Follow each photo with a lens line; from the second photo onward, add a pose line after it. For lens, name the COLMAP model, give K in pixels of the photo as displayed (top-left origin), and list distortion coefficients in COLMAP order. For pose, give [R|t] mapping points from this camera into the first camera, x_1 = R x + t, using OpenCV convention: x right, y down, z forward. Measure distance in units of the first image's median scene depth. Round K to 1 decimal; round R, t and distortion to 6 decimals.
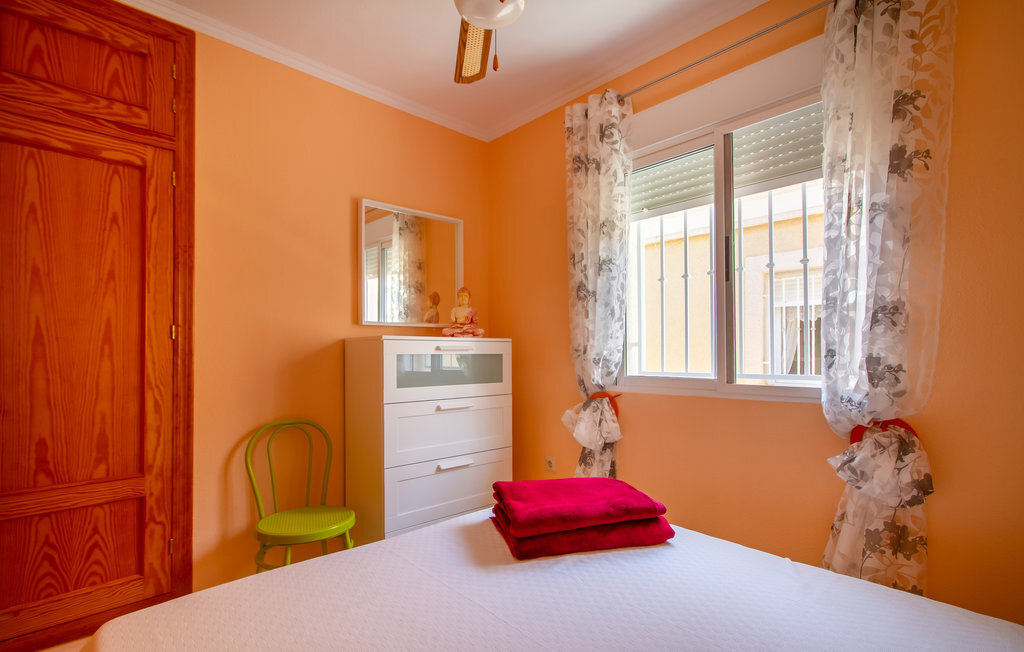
lens RADIAL K [[479.8, 0, 512.0], [0, 479.8, 326.0], [0, 0, 1]] dist [0.001267, 0.000343]
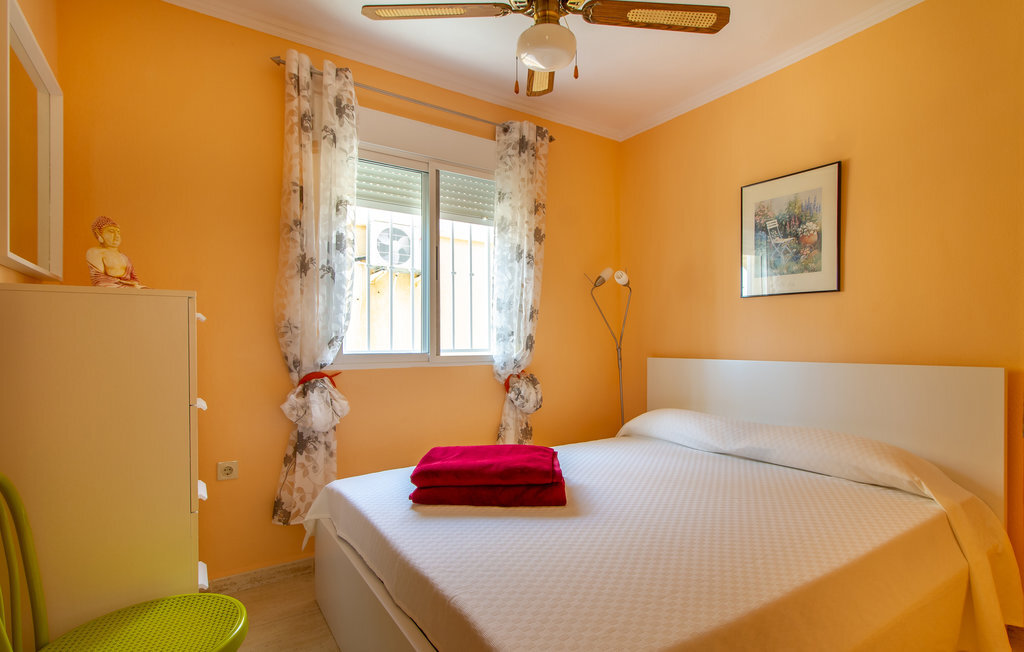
lens RADIAL K [[493.4, 0, 512.0], [0, 493.4, 326.0], [0, 0, 1]] dist [-0.000487, -0.000268]
pose [[0.175758, 0.045474, 0.983383, -0.843954], [-0.050272, 0.998044, -0.037167, 0.074513], [-0.983149, -0.042904, 0.177700, 0.531635]]
